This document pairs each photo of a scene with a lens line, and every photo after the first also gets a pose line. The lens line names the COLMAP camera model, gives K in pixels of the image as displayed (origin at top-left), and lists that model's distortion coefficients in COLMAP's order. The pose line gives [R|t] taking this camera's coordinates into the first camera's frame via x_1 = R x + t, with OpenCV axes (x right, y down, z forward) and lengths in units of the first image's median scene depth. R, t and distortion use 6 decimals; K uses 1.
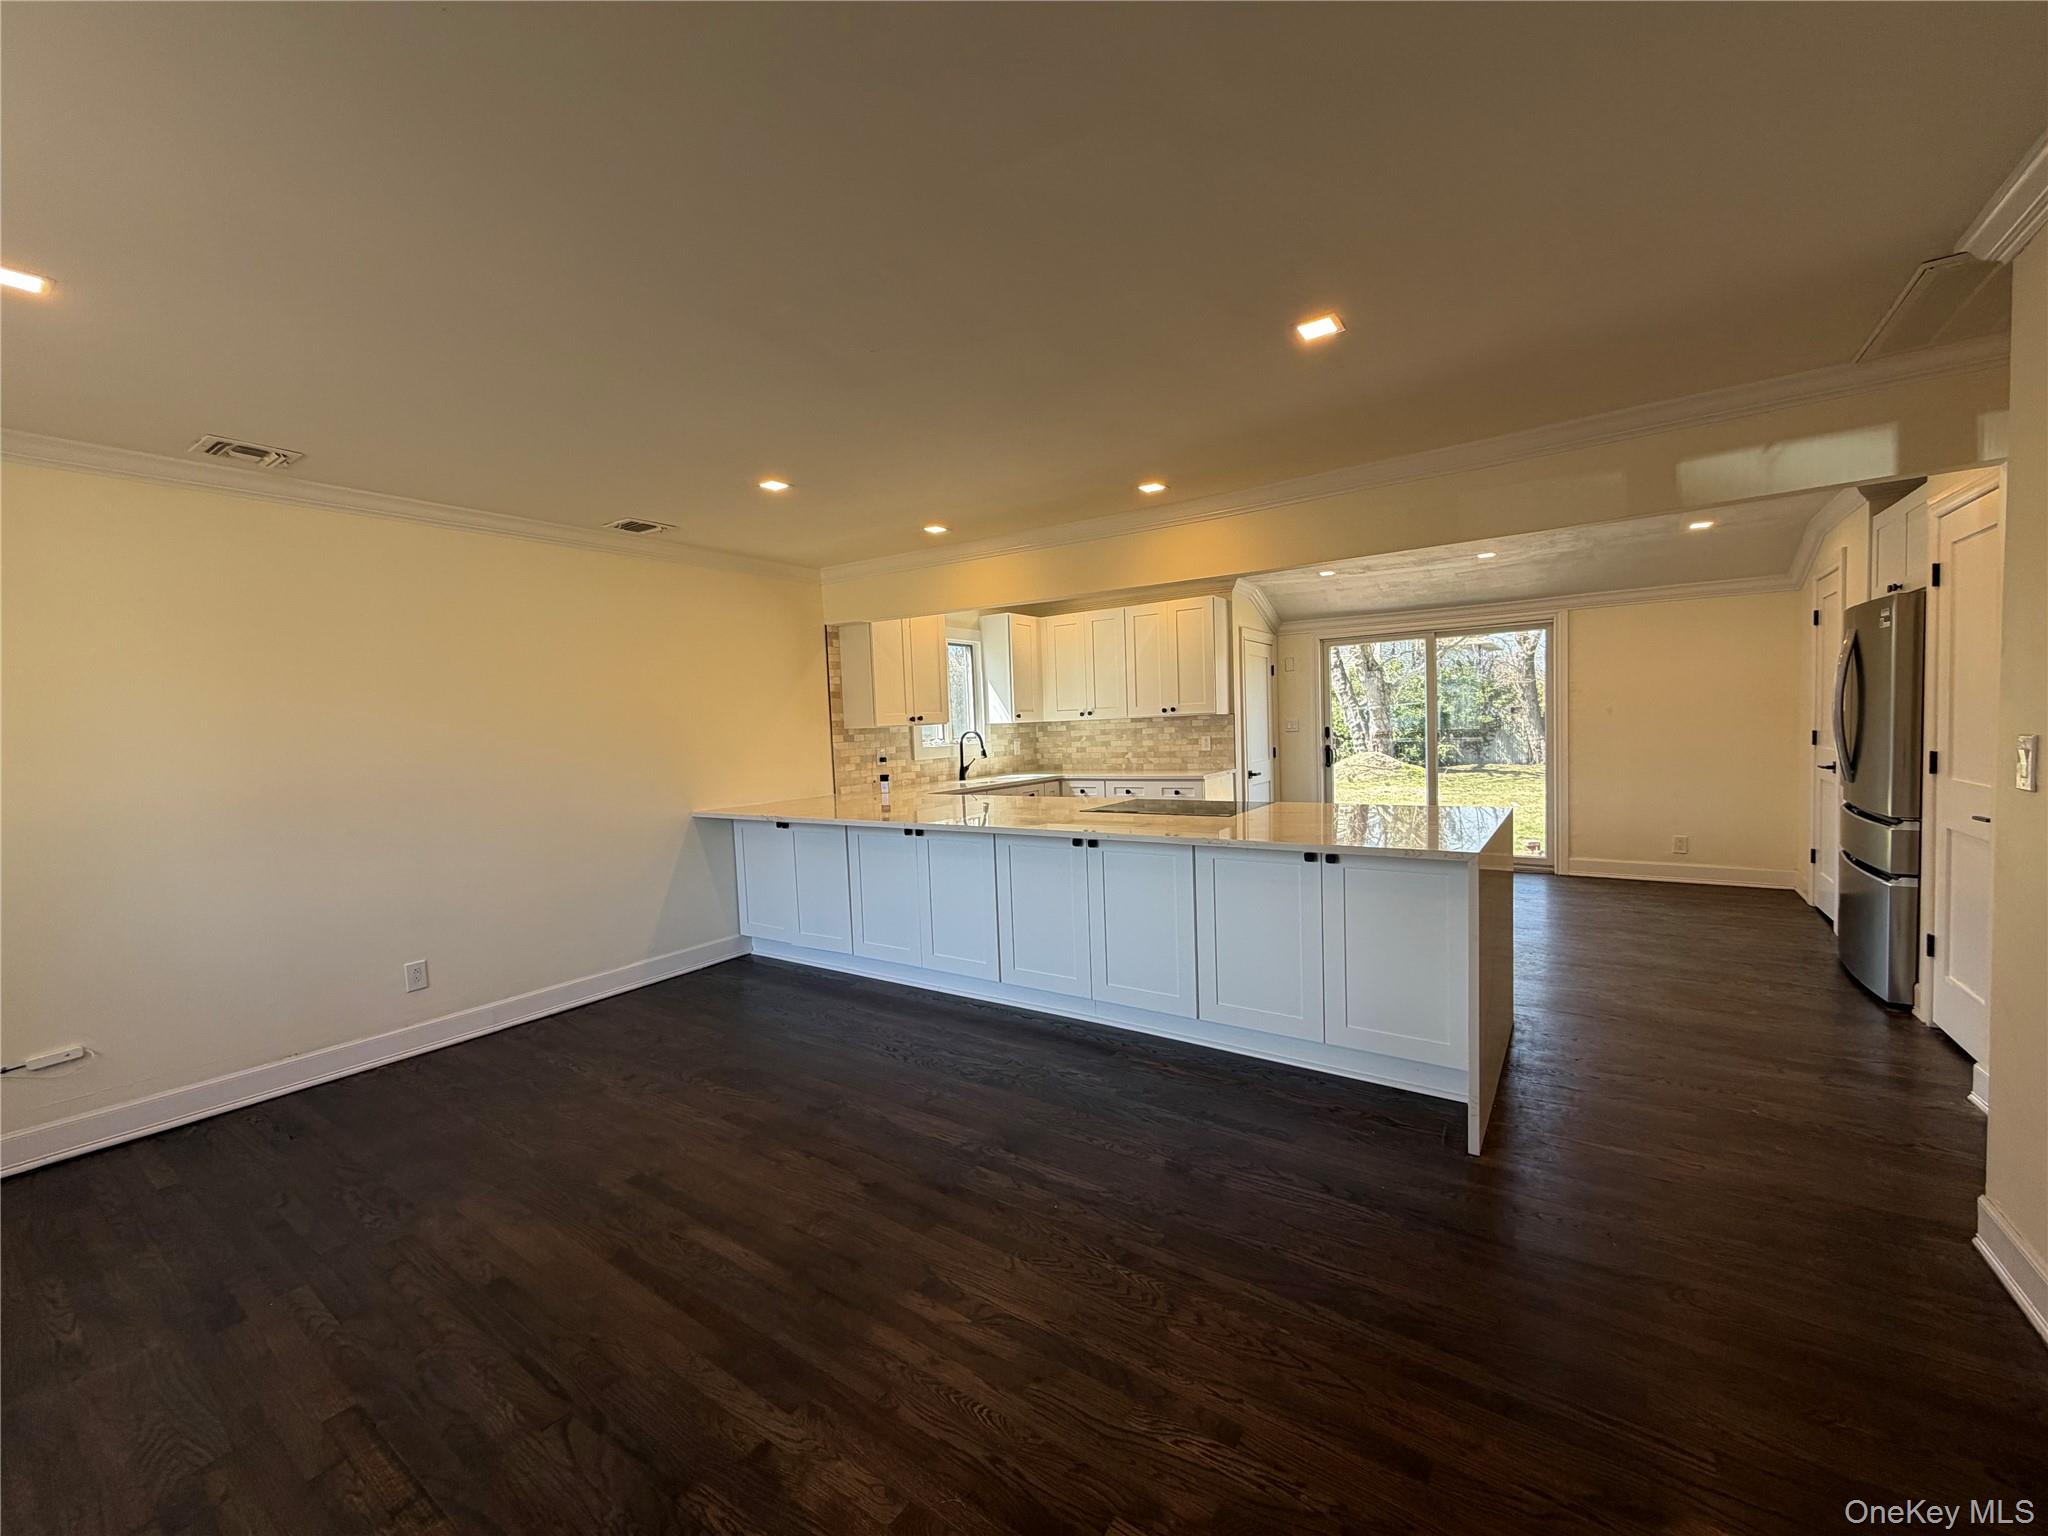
lens RADIAL K [[819.1, 0, 1022.8], [0, 819.1, 766.5], [0, 0, 1]] dist [0.003759, 0.000072]
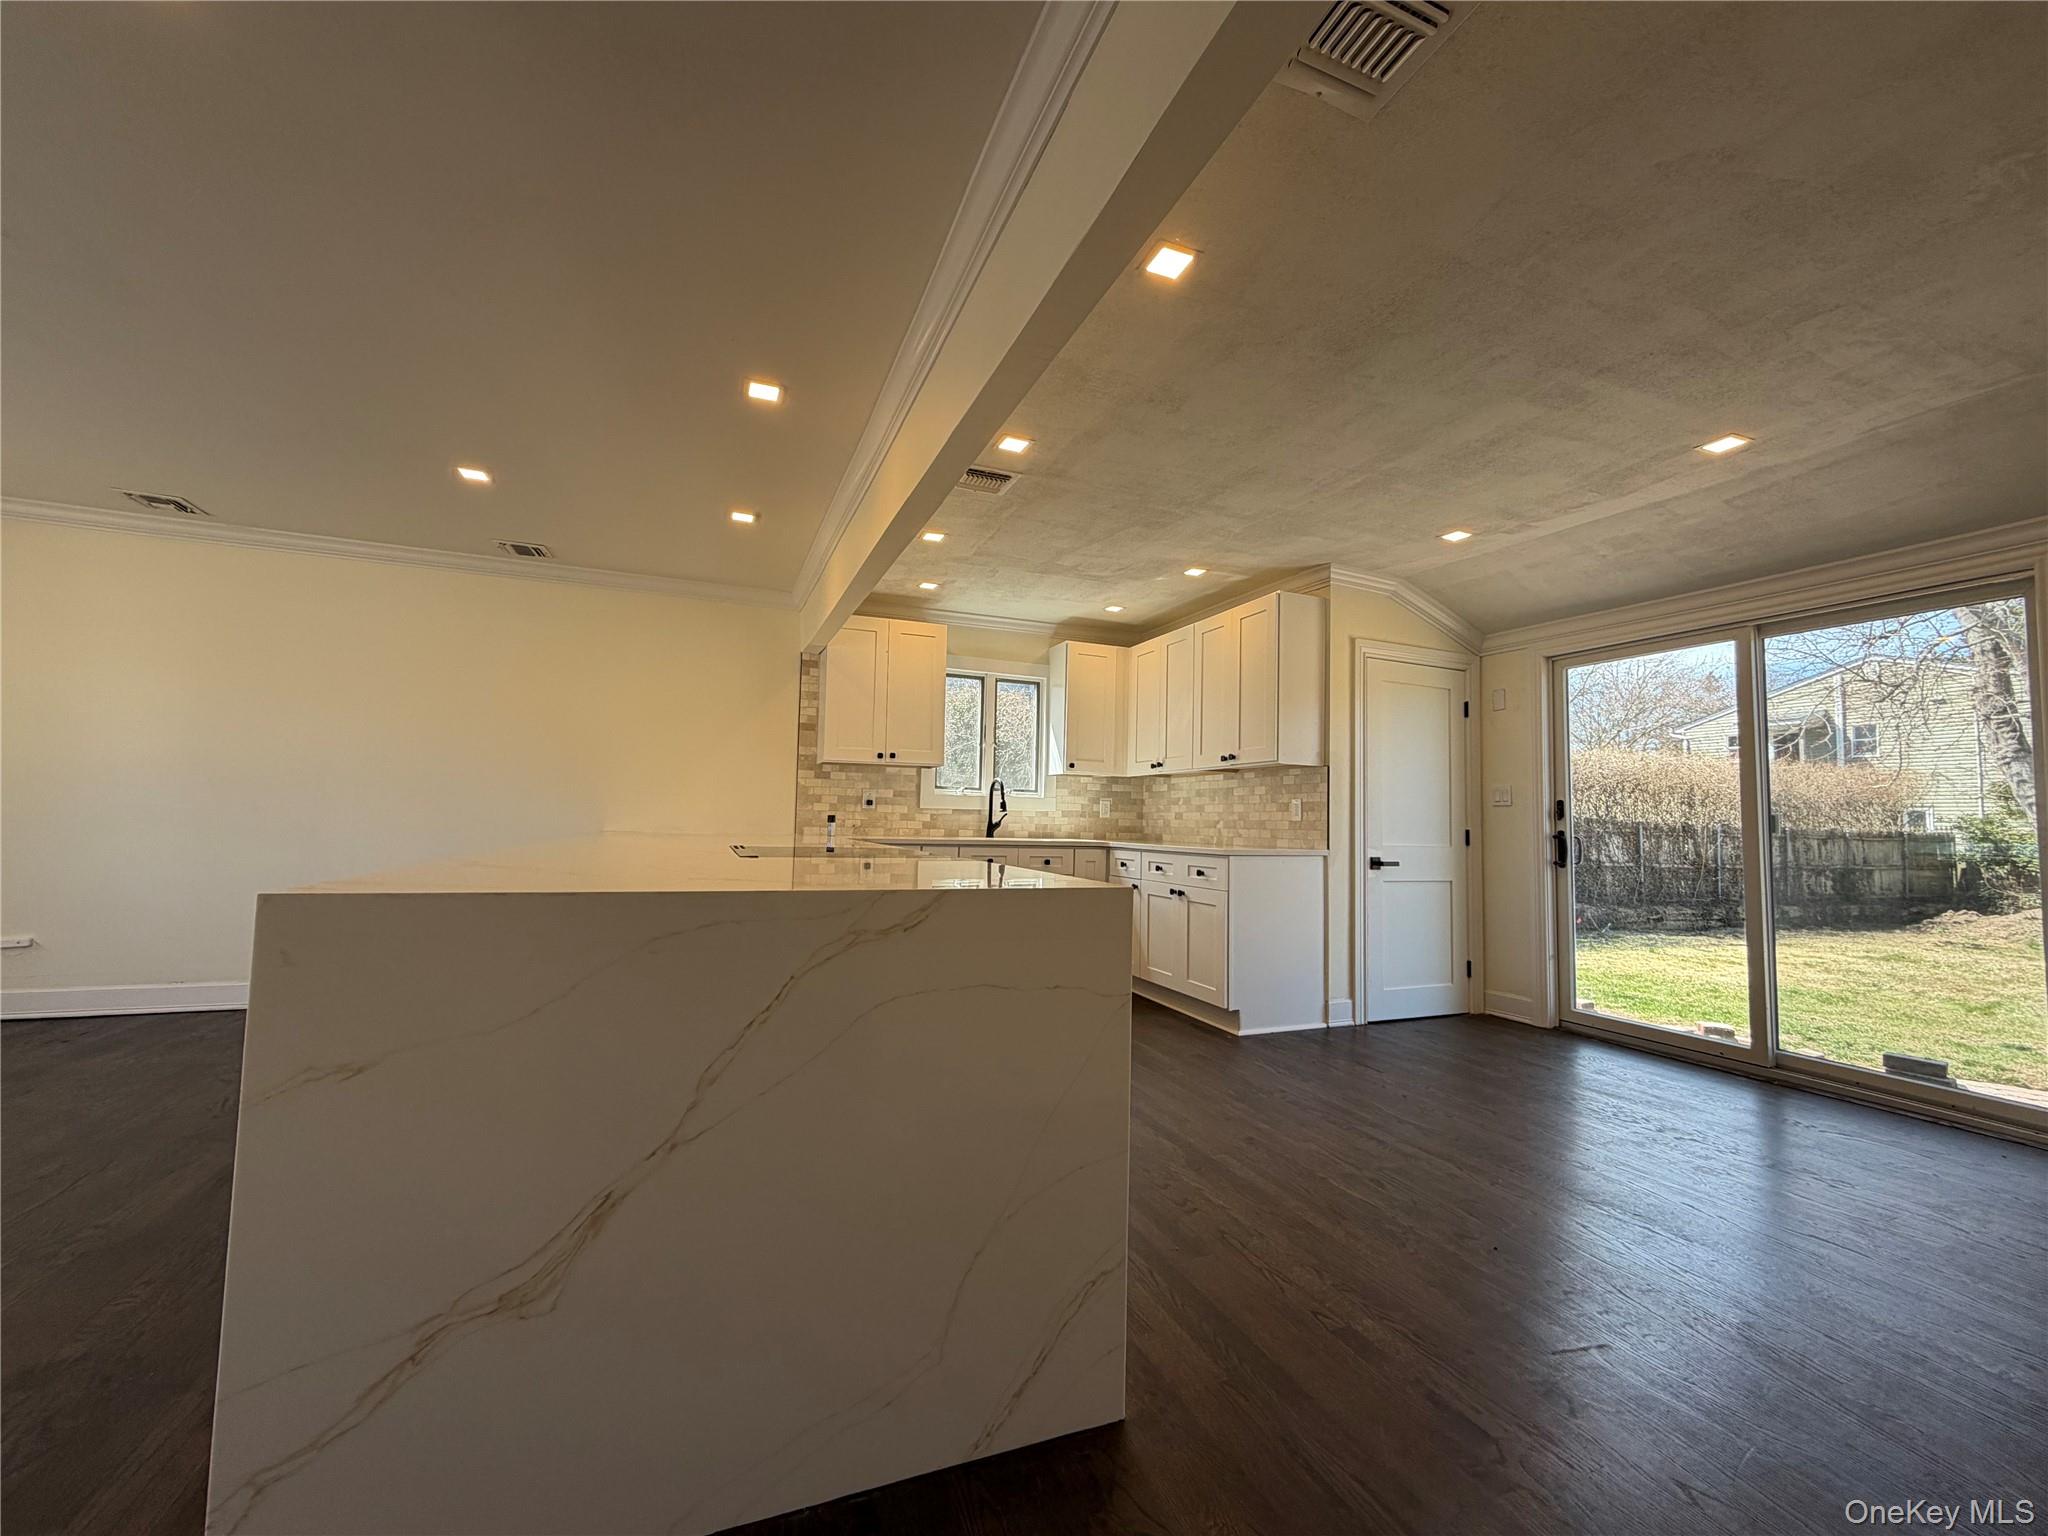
lens RADIAL K [[819.1, 0, 1027.8], [0, 819.1, 770.5], [0, 0, 1]] dist [0.003759, 0.000072]
pose [[0.831922, 0.025346, -0.554314, 0.400088], [-0.086555, 0.992656, -0.084514, 0.015091], [0.548101, 0.118288, 0.828006, 0.303425]]
